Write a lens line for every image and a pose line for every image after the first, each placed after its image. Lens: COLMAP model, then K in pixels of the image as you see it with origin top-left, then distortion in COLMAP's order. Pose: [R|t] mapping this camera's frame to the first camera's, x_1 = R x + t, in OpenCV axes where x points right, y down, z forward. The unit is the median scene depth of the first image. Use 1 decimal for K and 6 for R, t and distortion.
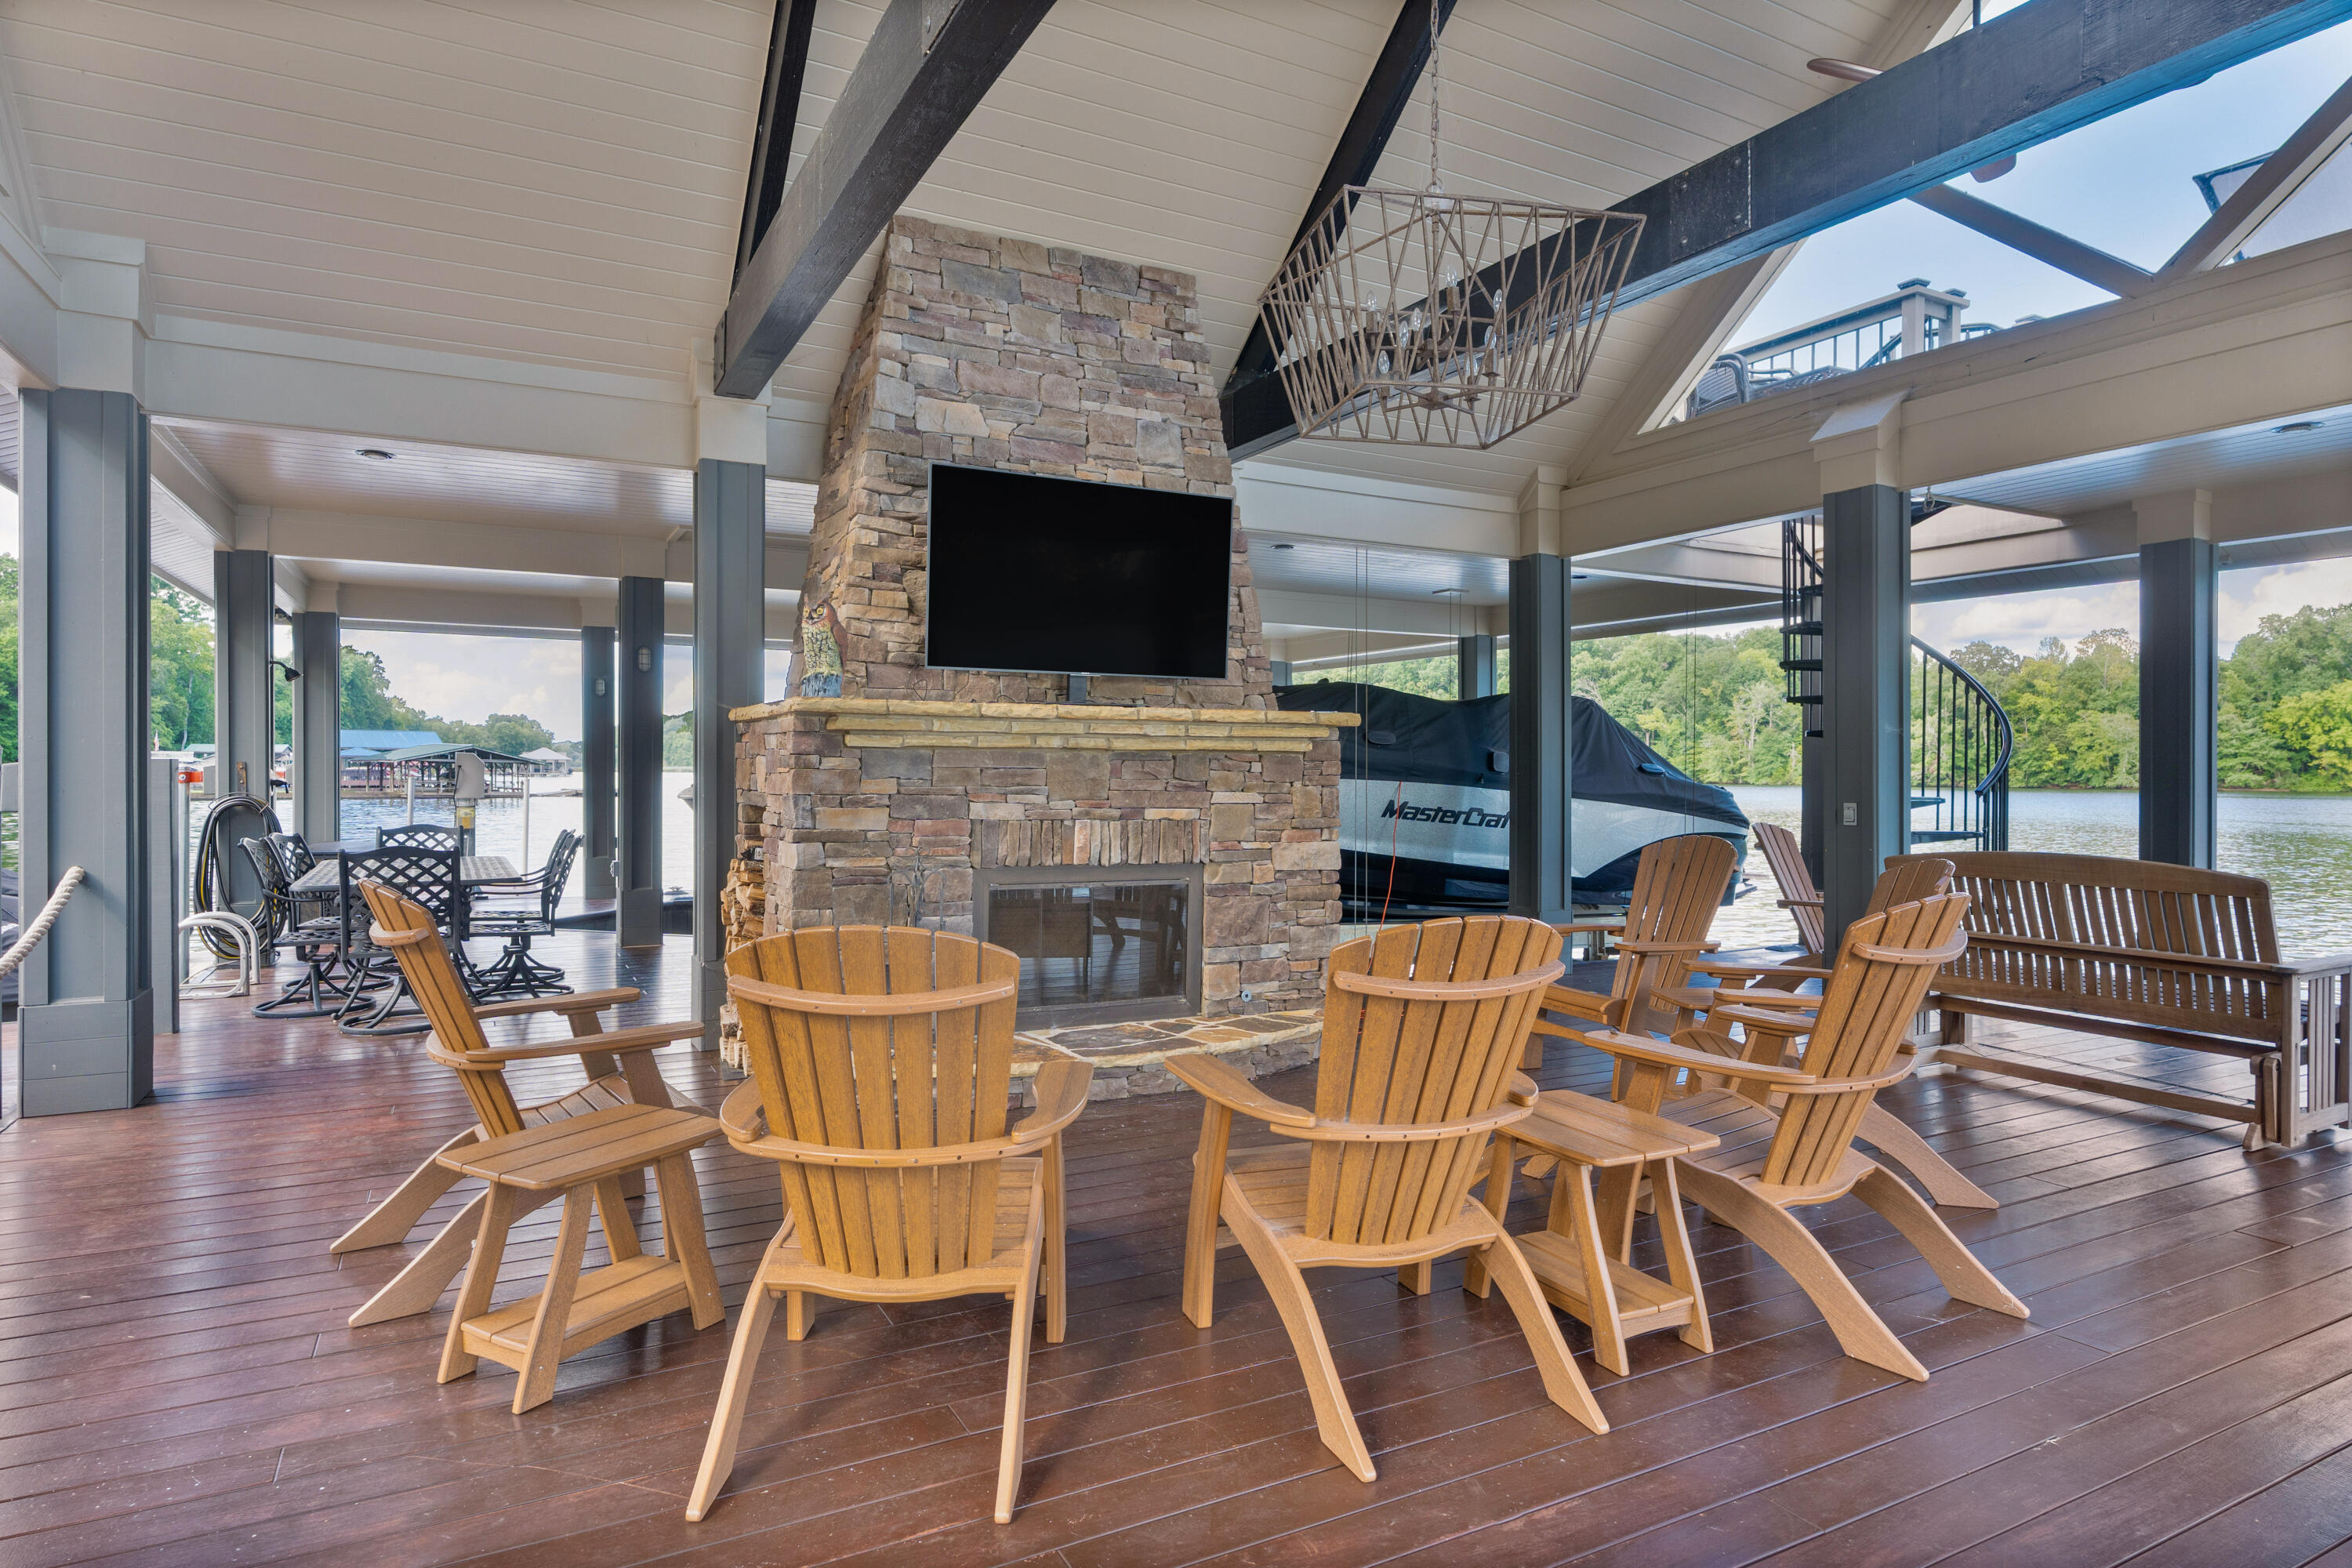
lens RADIAL K [[1259.3, 0, 1174.7], [0, 1259.3, 782.4], [0, 0, 1]] dist [-0.020536, -0.000227]
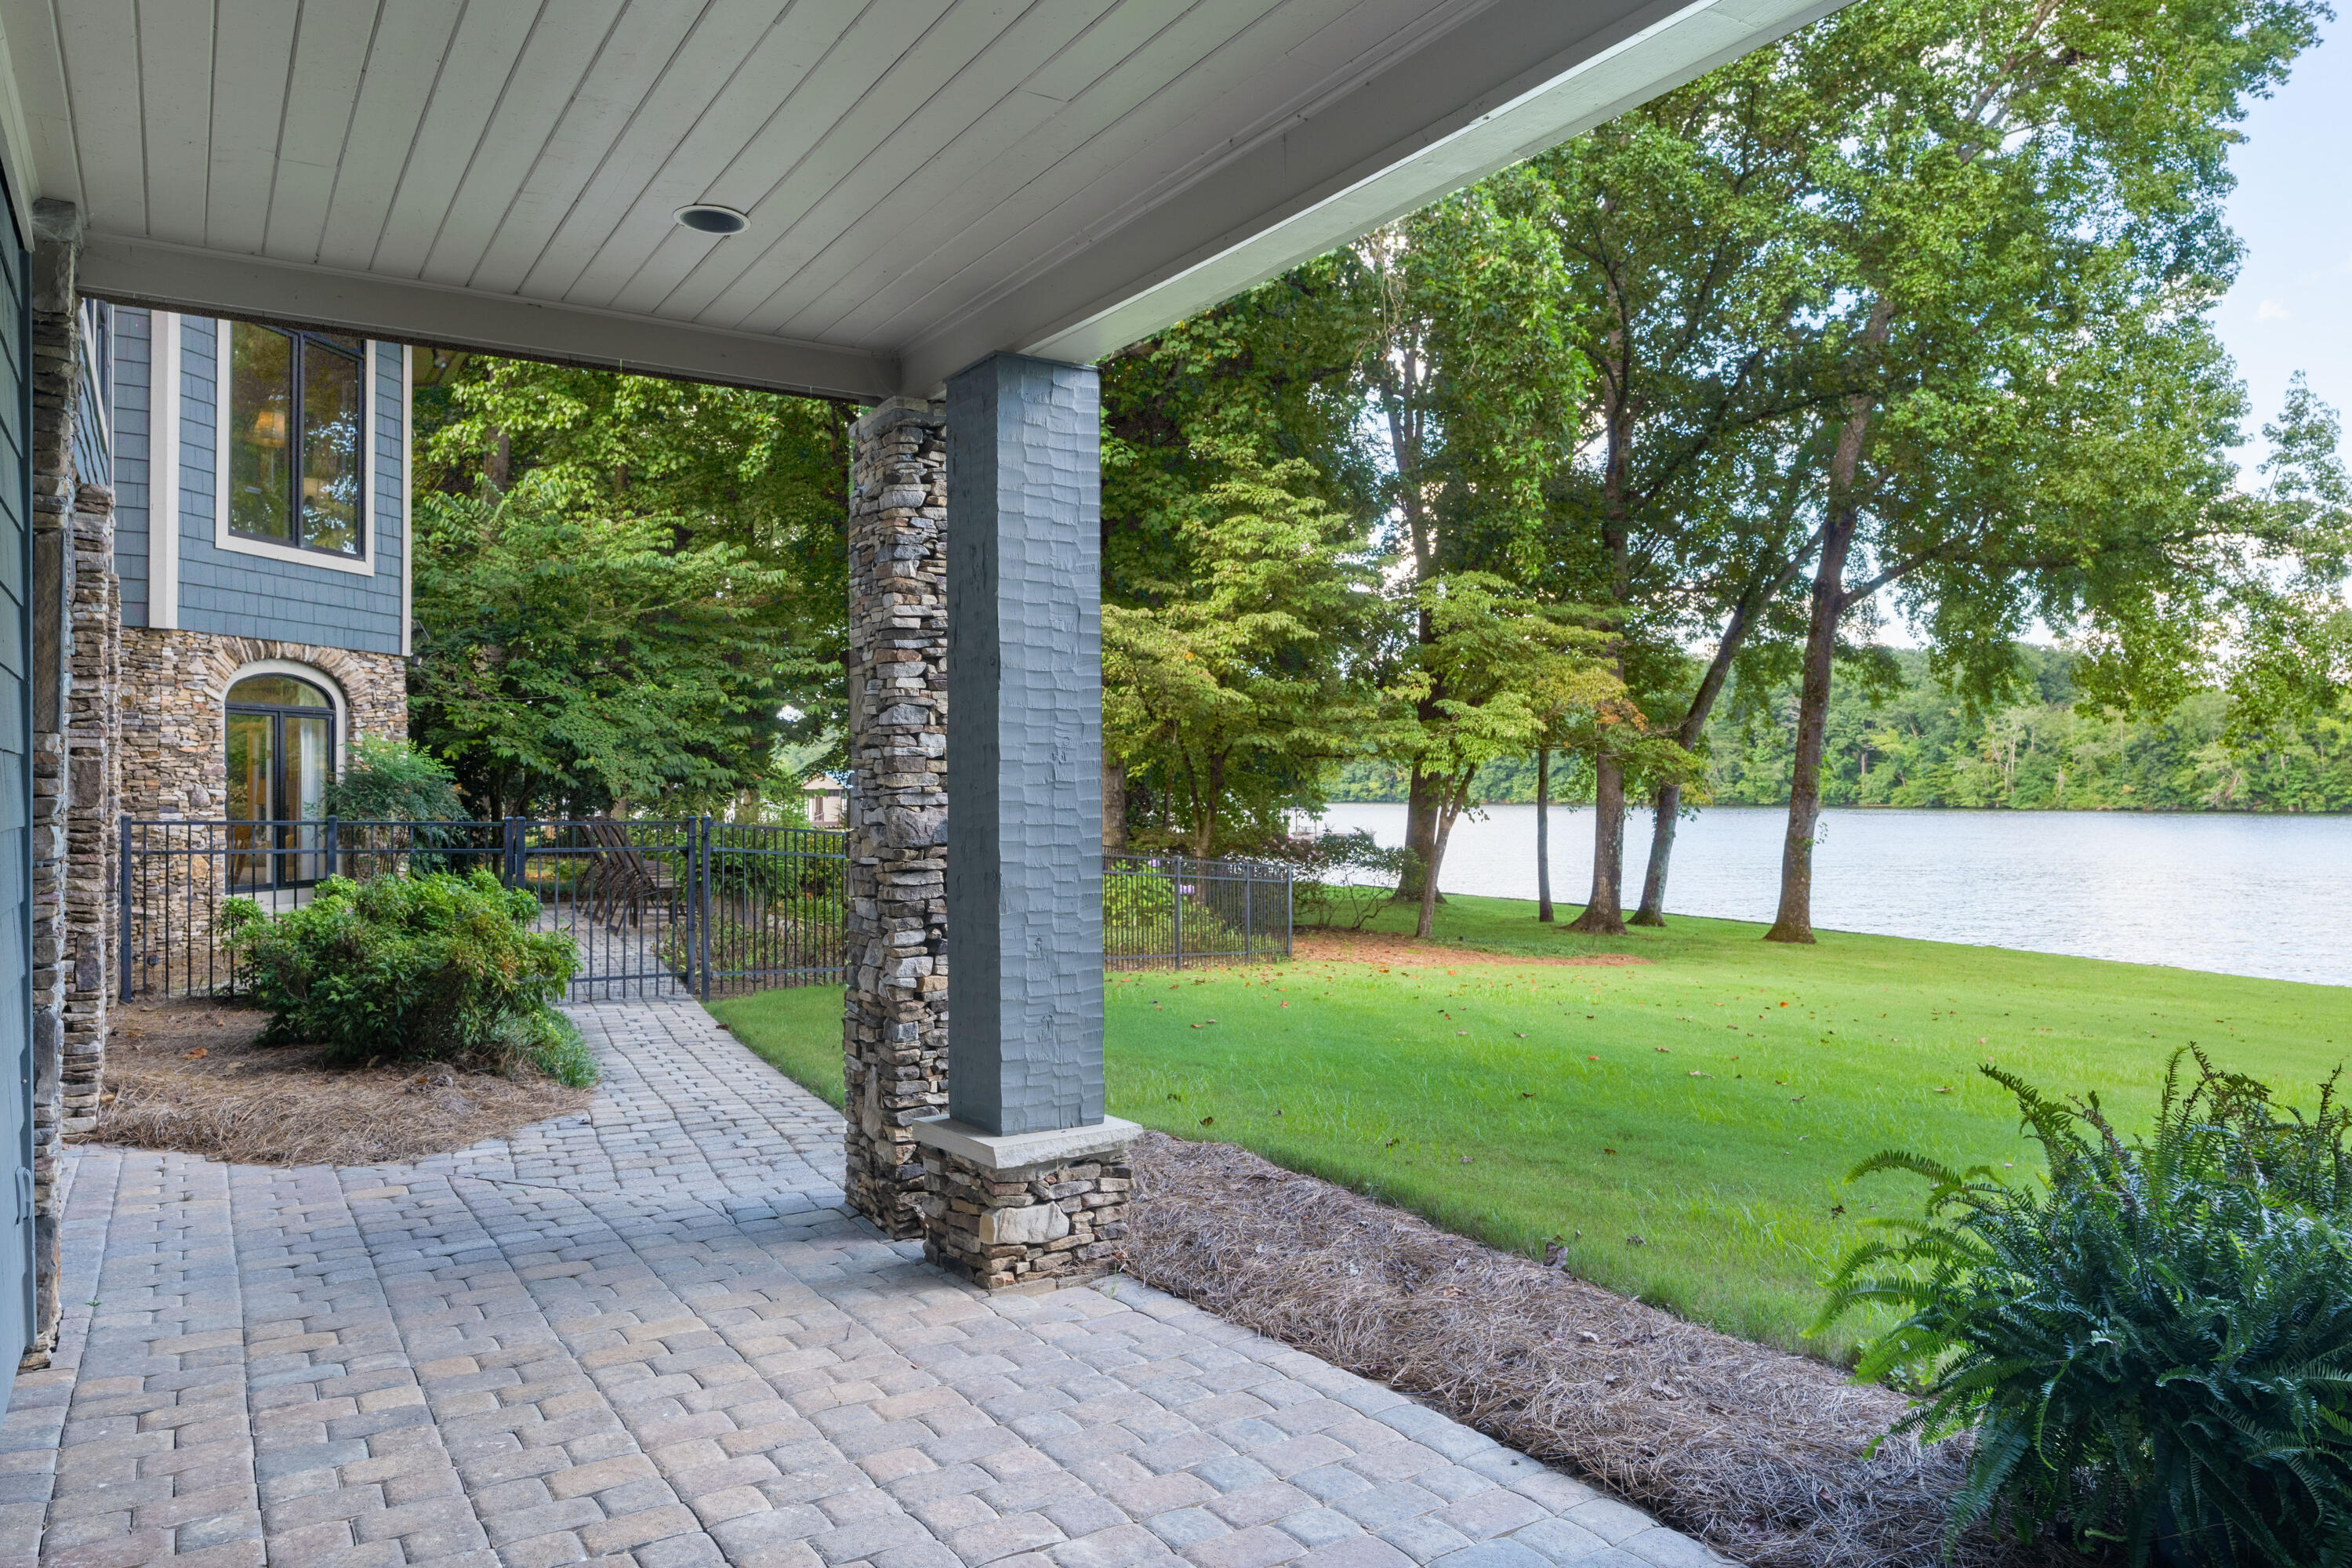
lens RADIAL K [[1546.8, 0, 1183.1], [0, 1546.8, 786.2], [0, 0, 1]] dist [0.027227, 0.002633]
pose [[0.998102, -0.004013, 0.061450, -0.253807], [0.004697, 0.999929, -0.010990, -0.005650], [-0.061402, 0.011258, 0.998050, -0.163434]]
